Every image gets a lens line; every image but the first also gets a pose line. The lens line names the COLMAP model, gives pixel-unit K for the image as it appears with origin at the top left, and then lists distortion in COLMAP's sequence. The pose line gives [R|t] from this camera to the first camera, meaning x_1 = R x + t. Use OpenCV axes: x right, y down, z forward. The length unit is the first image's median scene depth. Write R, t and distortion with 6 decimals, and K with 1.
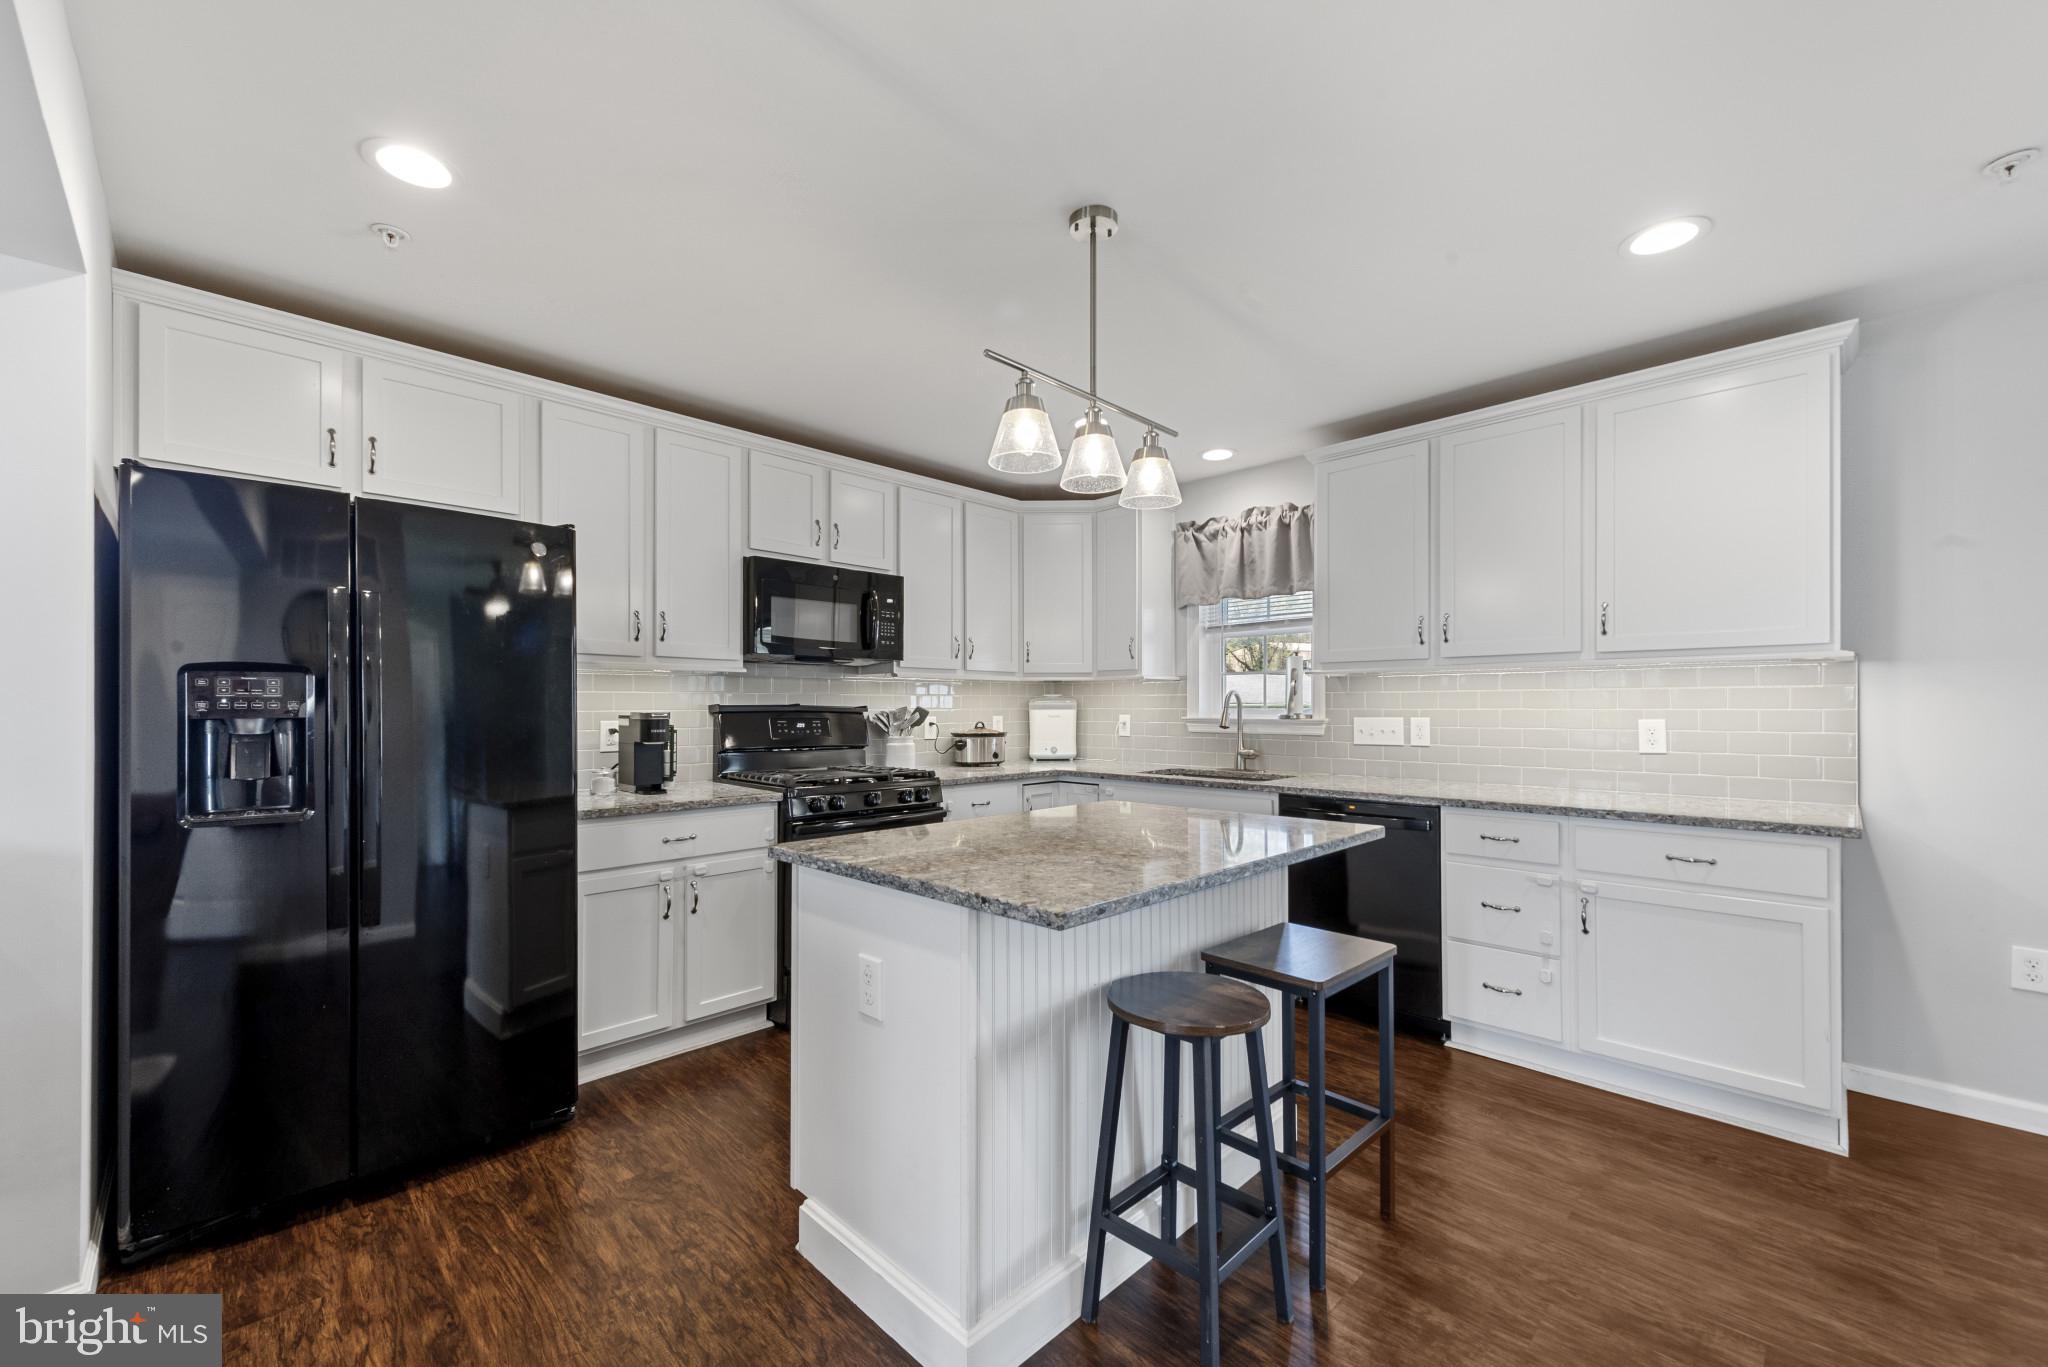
lens RADIAL K [[850.2, 0, 964.2], [0, 850.2, 707.1], [0, 0, 1]] dist [0.007749, 0.000033]
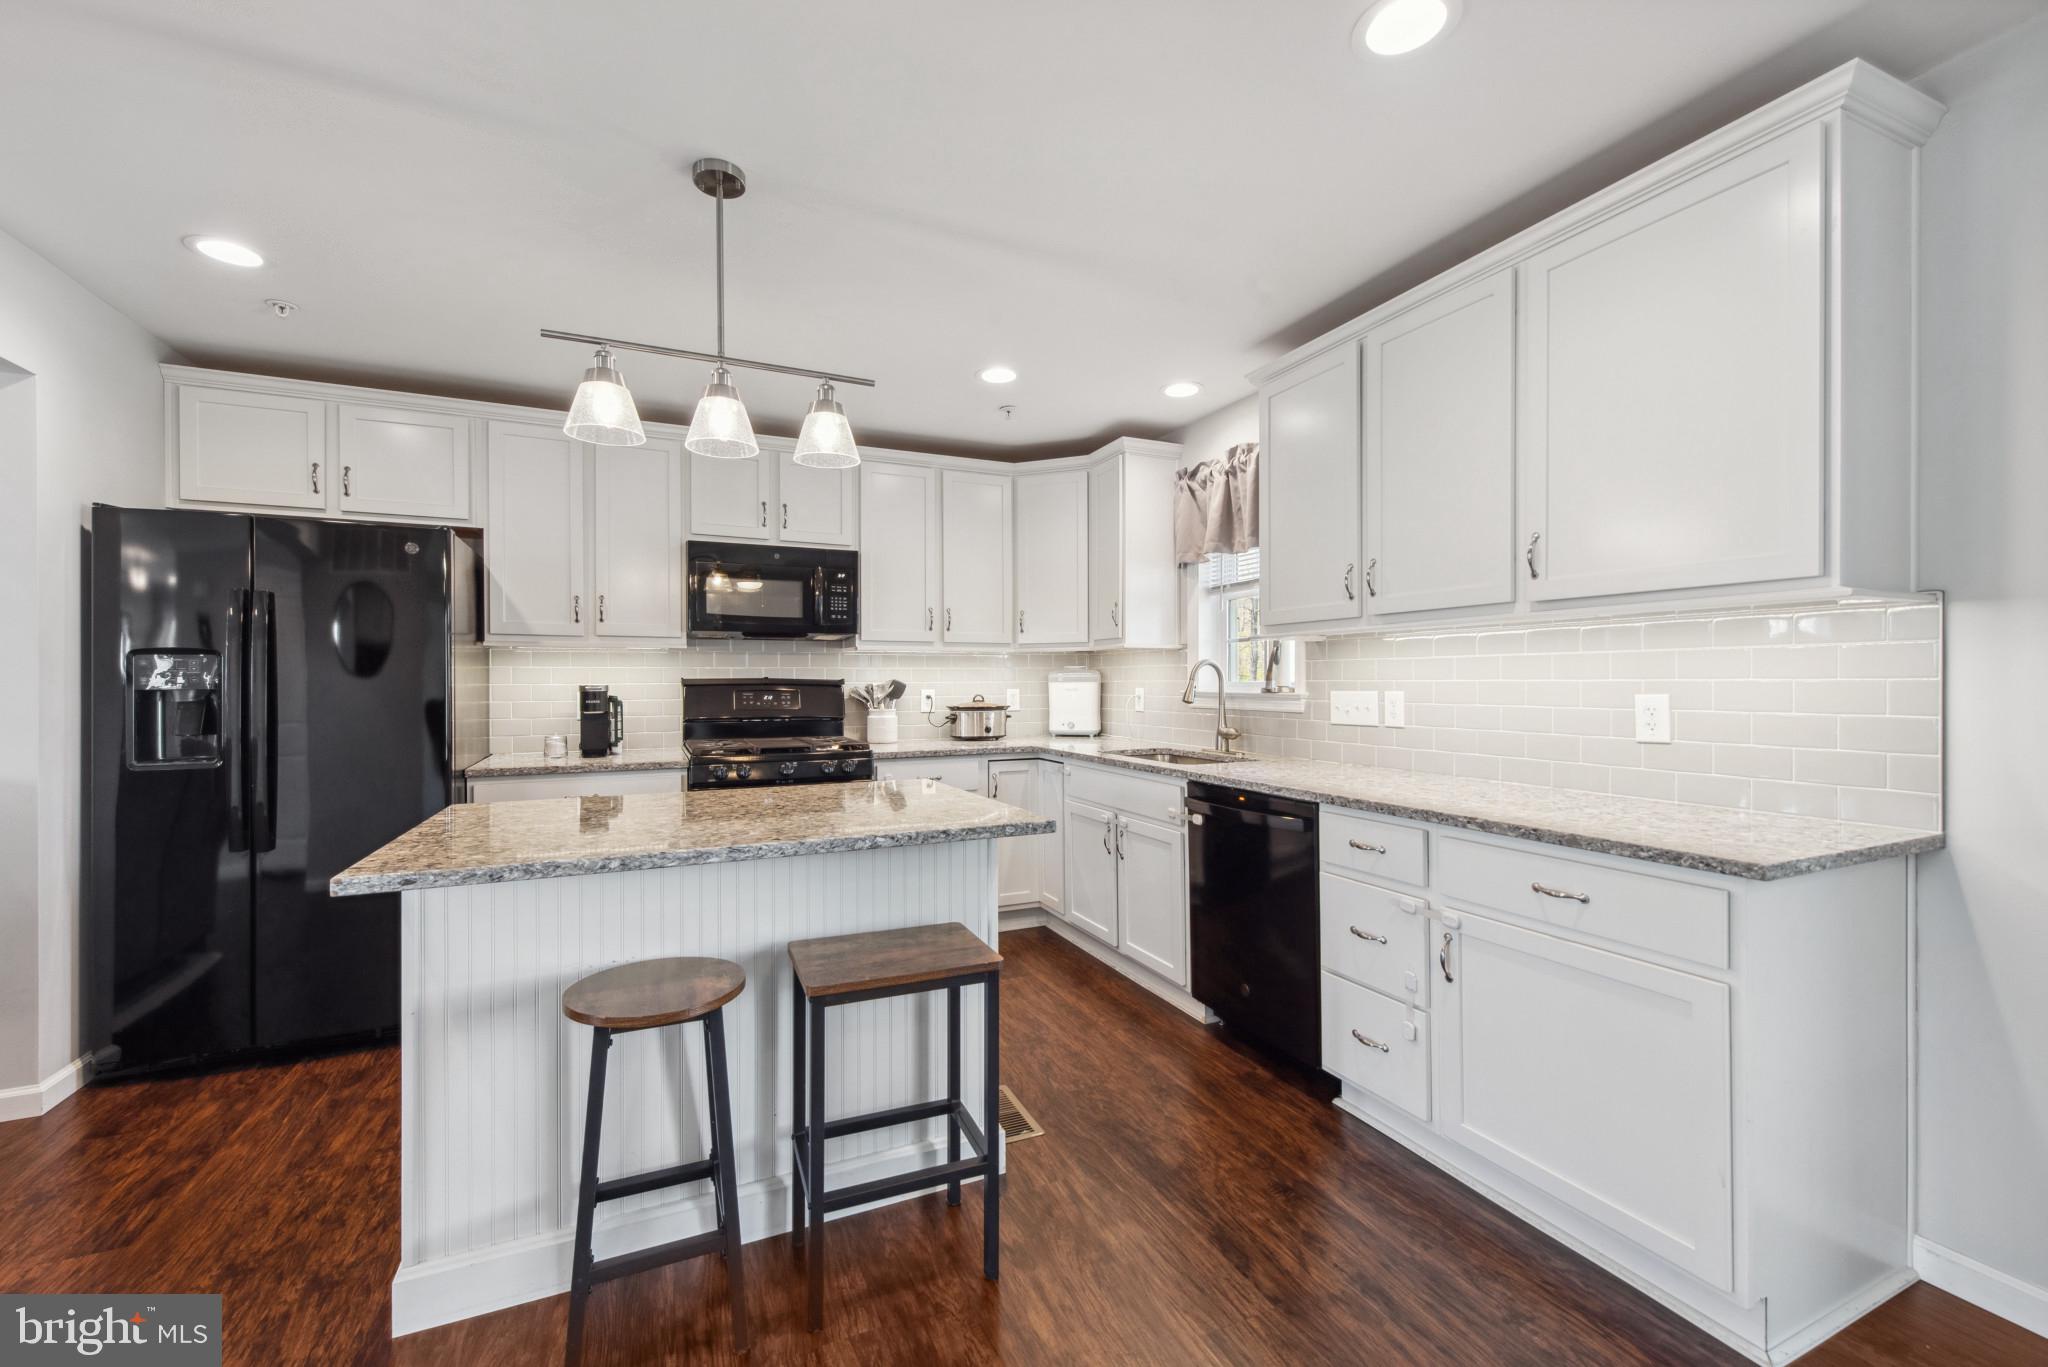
lens RADIAL K [[850.2, 0, 1011.5], [0, 850.2, 685.8], [0, 0, 1]] dist [0.007749, 0.000033]
pose [[0.930870, -0.000634, -0.365349, 0.493680], [0.002832, 0.999981, 0.005480, 0.001965], [0.365339, -0.006136, 0.930854, 0.131772]]
